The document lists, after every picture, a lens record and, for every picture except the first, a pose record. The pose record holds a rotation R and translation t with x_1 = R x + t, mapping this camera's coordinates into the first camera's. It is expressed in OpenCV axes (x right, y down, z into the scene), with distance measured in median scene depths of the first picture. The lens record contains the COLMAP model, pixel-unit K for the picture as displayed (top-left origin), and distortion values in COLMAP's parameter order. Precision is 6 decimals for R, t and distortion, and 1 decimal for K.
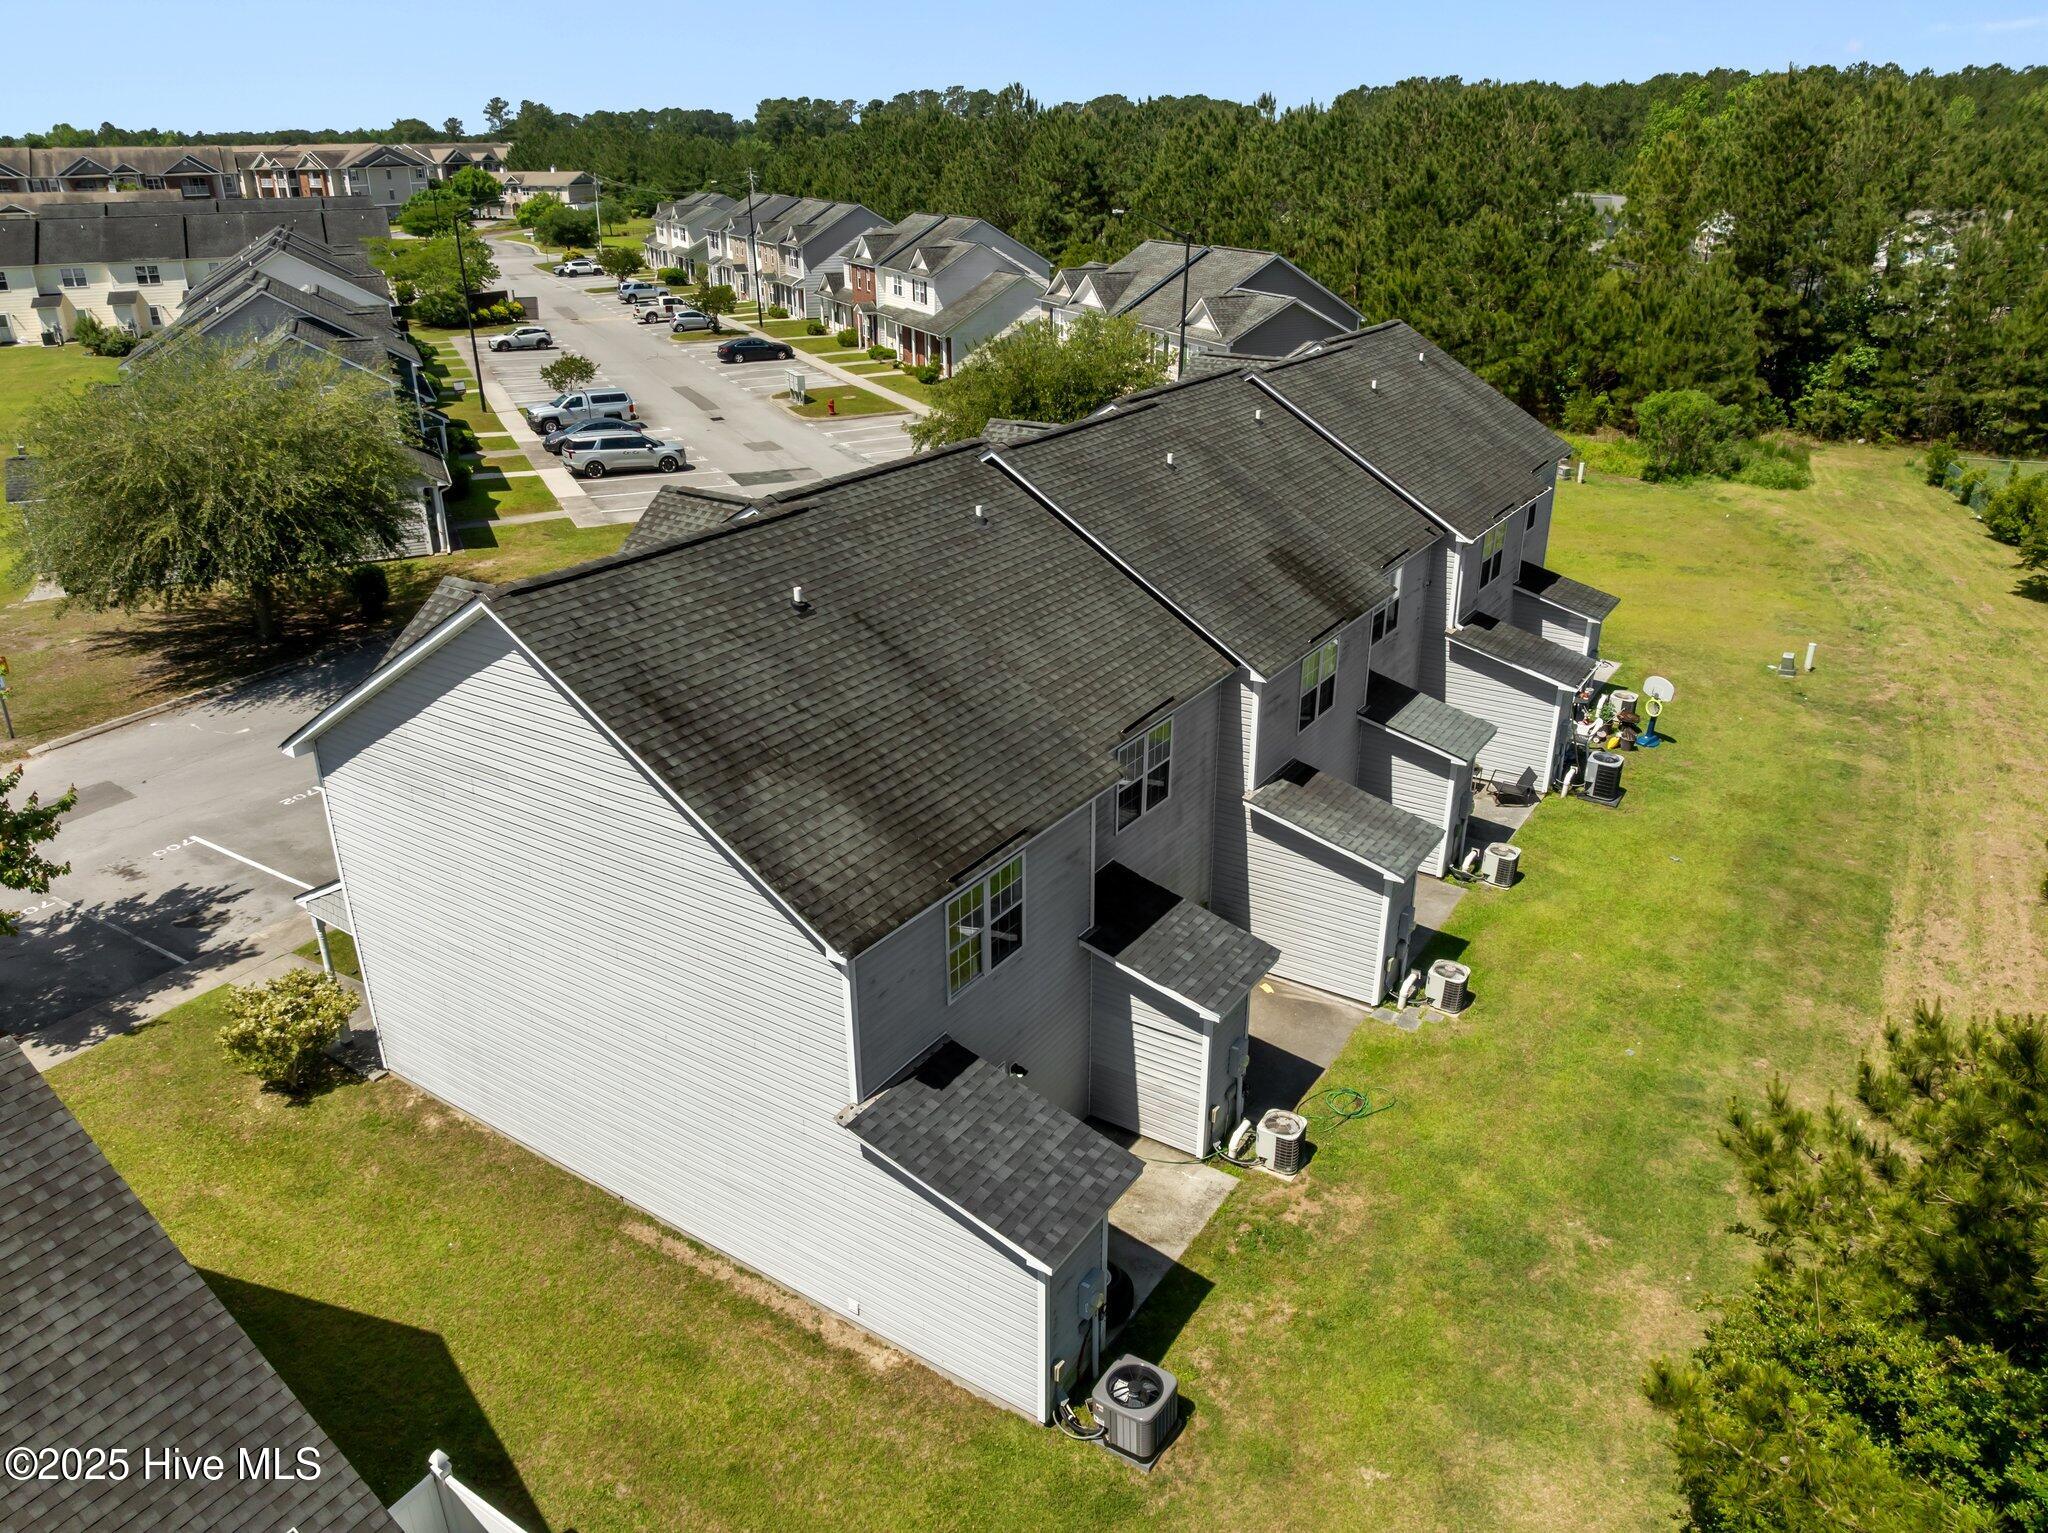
lens RADIAL K [[1446.5, 0, 1027.7], [0, 1446.5, 754.8], [0, 0, 1]] dist [-0.049682, 0.020610]
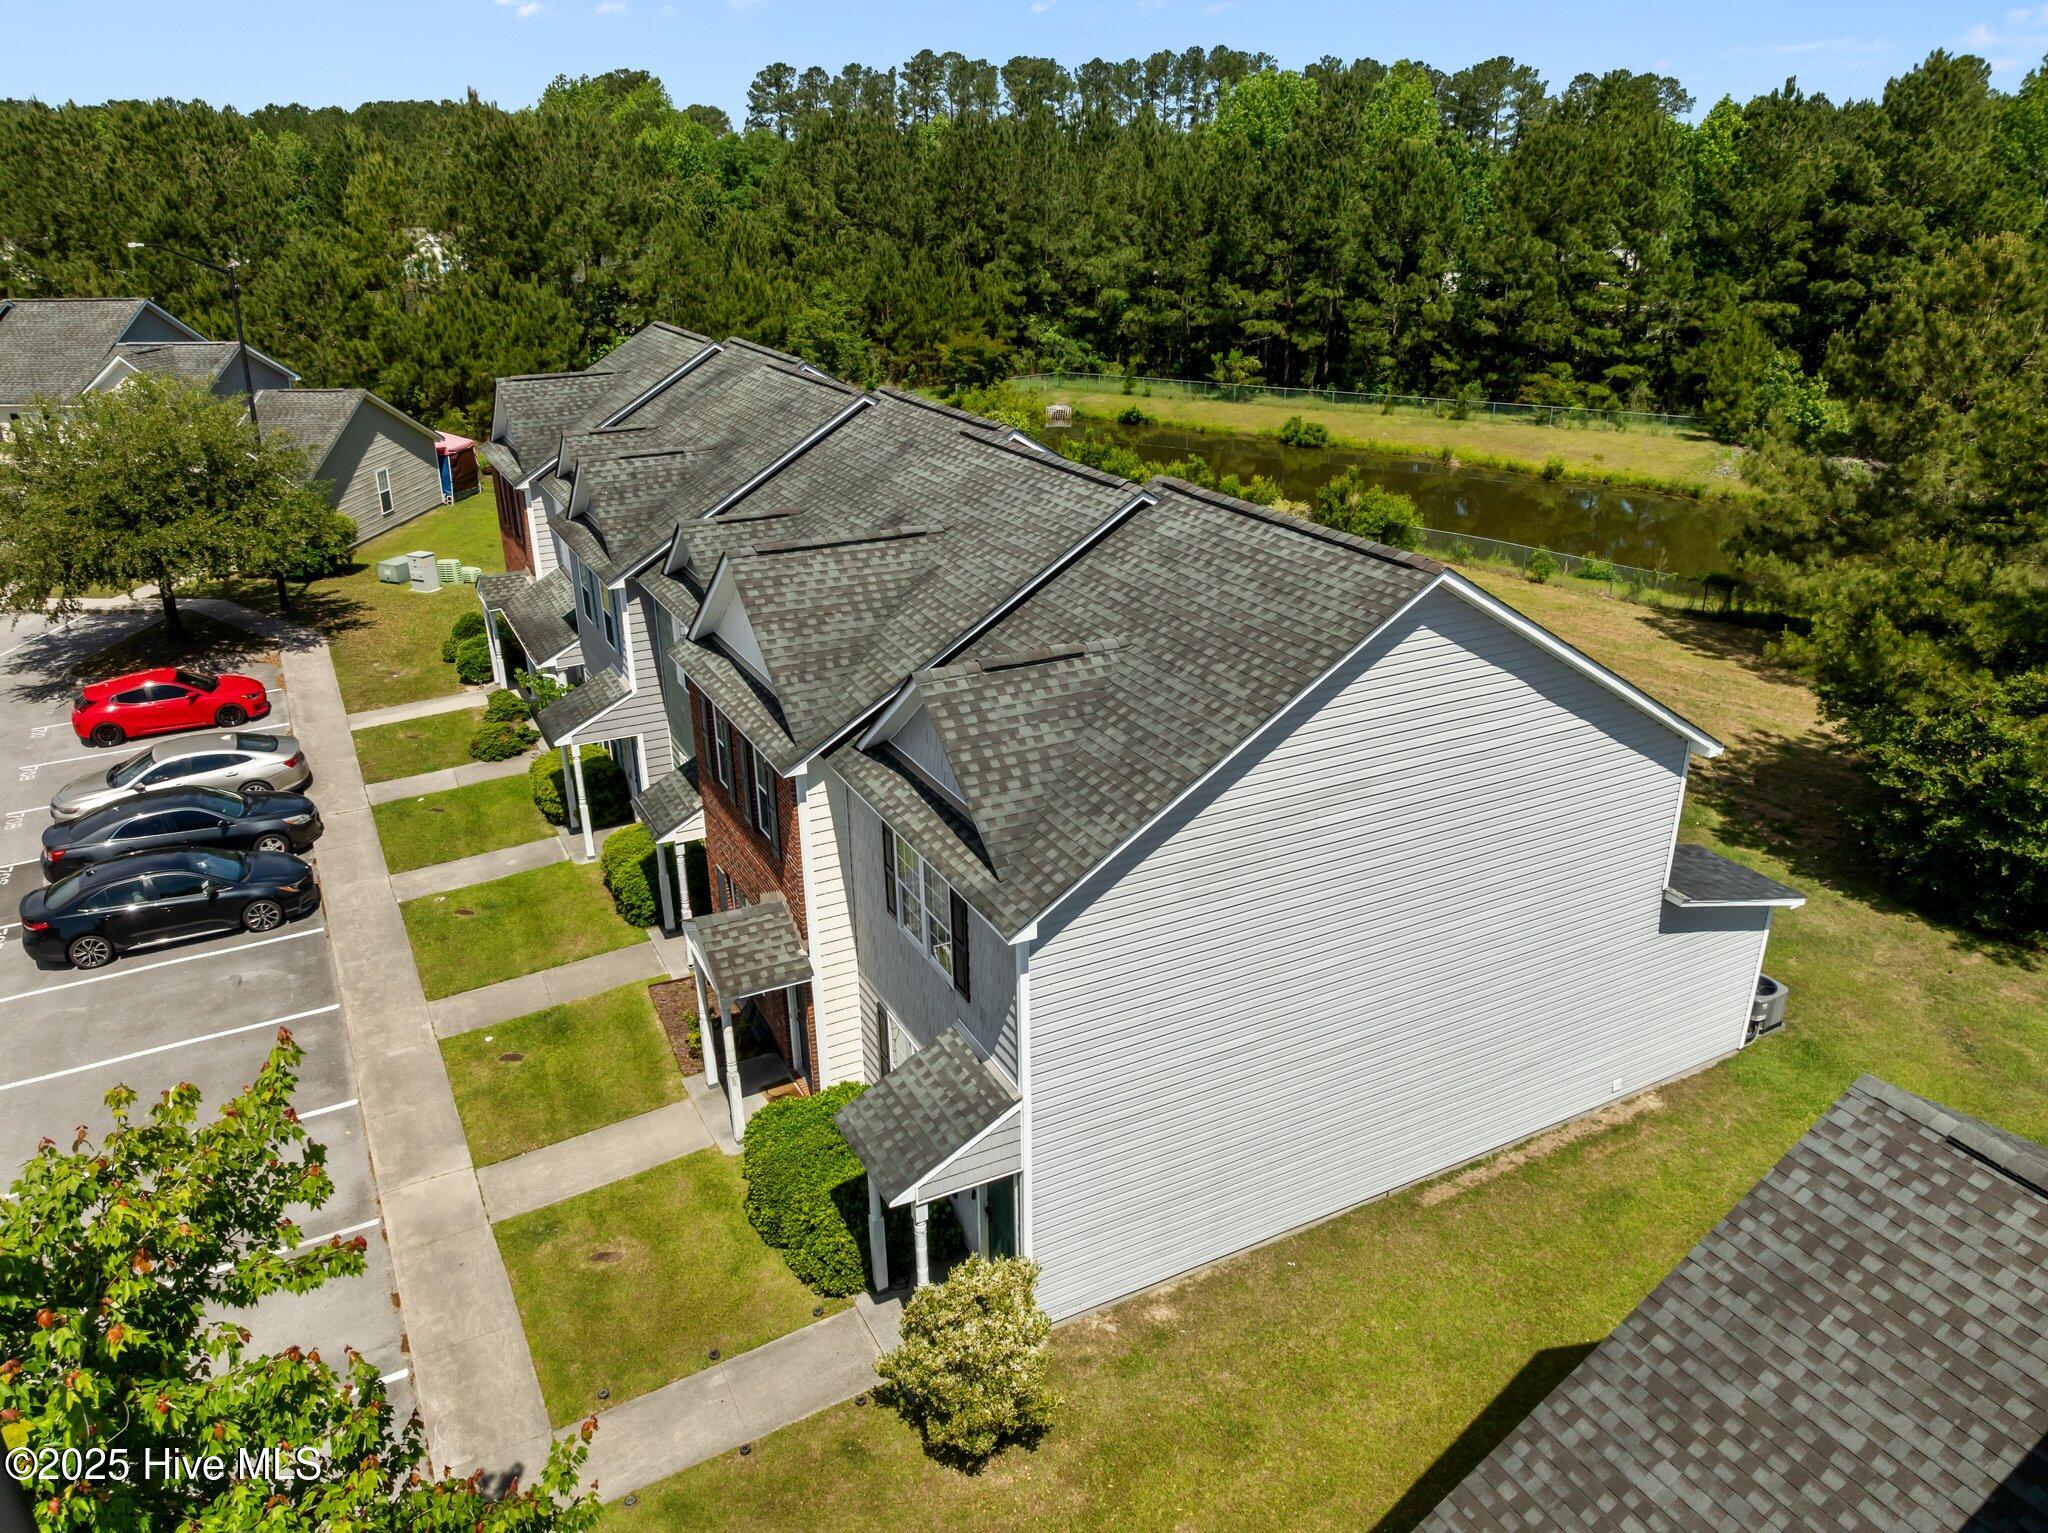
lens RADIAL K [[1444.9, 0, 1020.5], [0, 1444.9, 765.6], [0, 0, 1]] dist [-0.035231, -0.001252]
pose [[0.486064, -0.334707, 0.807287, -0.305587], [0.349619, 0.921083, 0.171383, -0.057971], [-0.800942, 0.198939, 0.564725, 0.168197]]
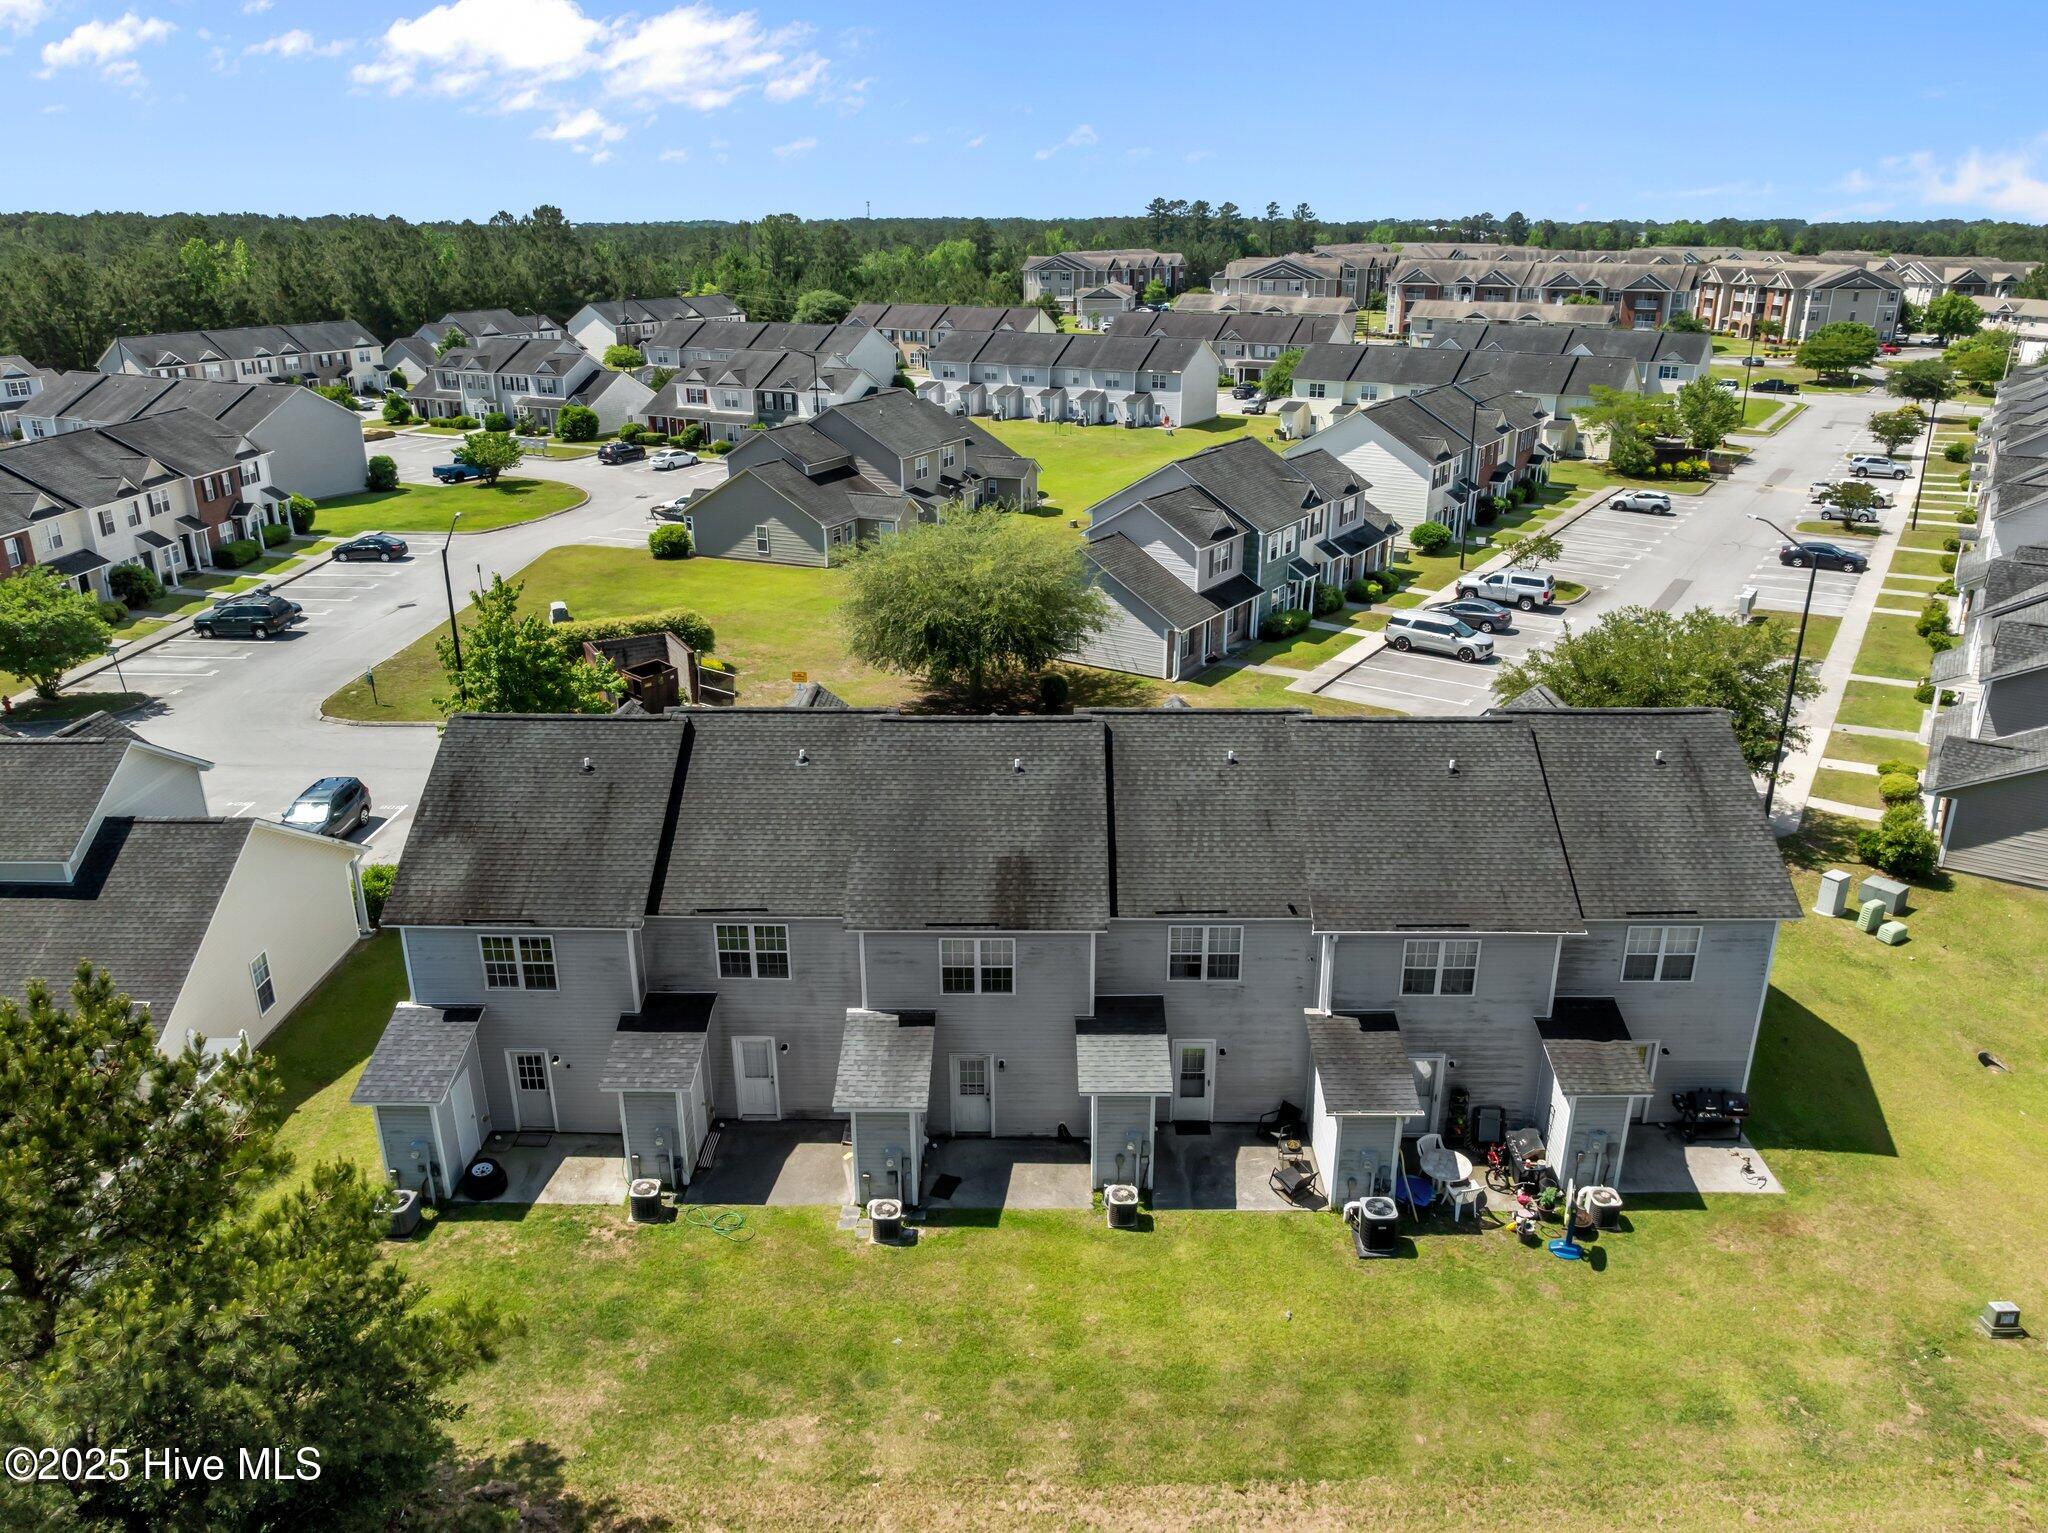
lens RADIAL K [[1439.8, 0, 1031.6], [0, 1439.8, 769.6], [0, 0, 1]] dist [-0.045632, 0.009359]
pose [[0.540292, 0.300228, -0.786096, 0.416308], [-0.331111, 0.934677, 0.129399, -0.138886], [0.773595, 0.190372, 0.604408, 0.093342]]
